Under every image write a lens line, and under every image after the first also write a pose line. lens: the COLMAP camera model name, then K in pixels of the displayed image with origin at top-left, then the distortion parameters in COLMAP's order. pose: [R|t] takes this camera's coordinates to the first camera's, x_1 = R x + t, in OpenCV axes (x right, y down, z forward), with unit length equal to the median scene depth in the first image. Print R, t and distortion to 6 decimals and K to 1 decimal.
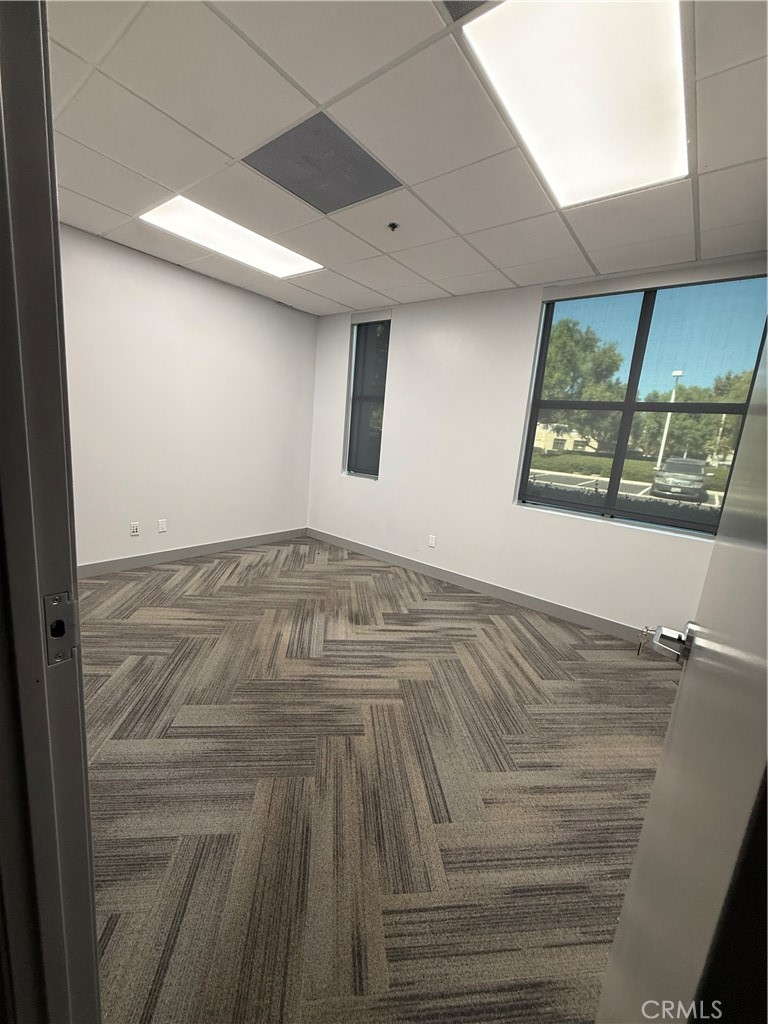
lens RADIAL K [[407.4, 0, 380.3], [0, 407.4, 510.1], [0, 0, 1]] dist [0.000374, 0.000134]
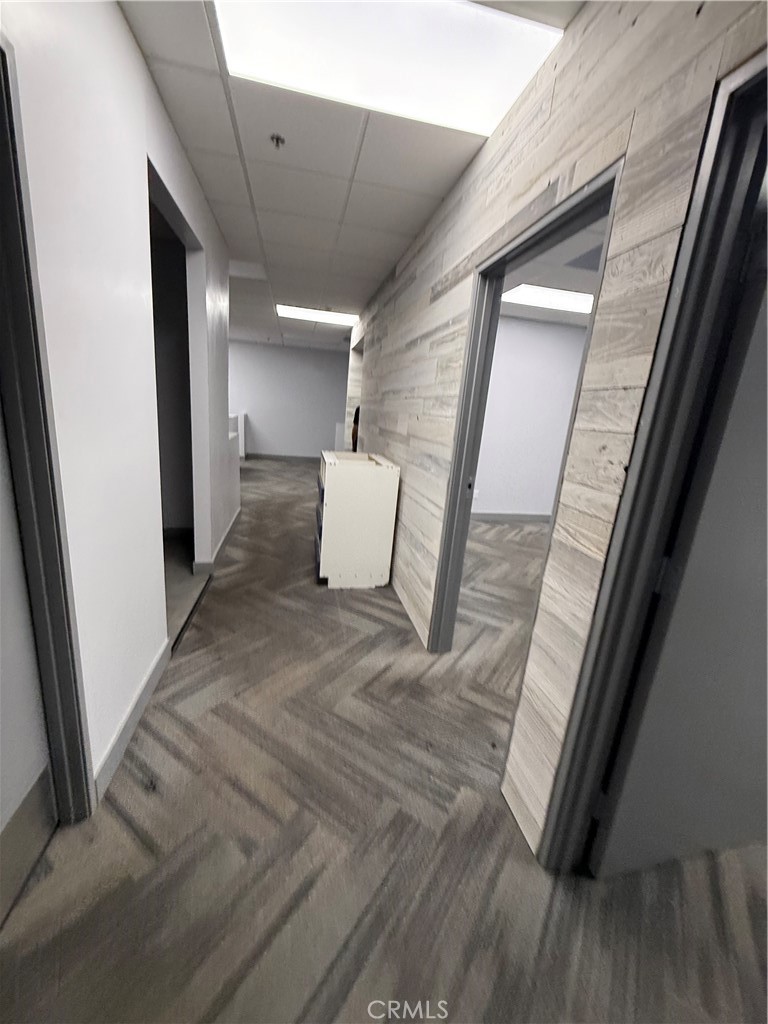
lens RADIAL K [[407.4, 0, 380.3], [0, 407.4, 510.1], [0, 0, 1]] dist [0.000374, 0.000134]
pose [[0.765887, 0.135930, -0.628443, 0.128883], [-0.139242, 0.989268, 0.044281, 0.072239], [0.627717, 0.053591, 0.776594, -0.341402]]
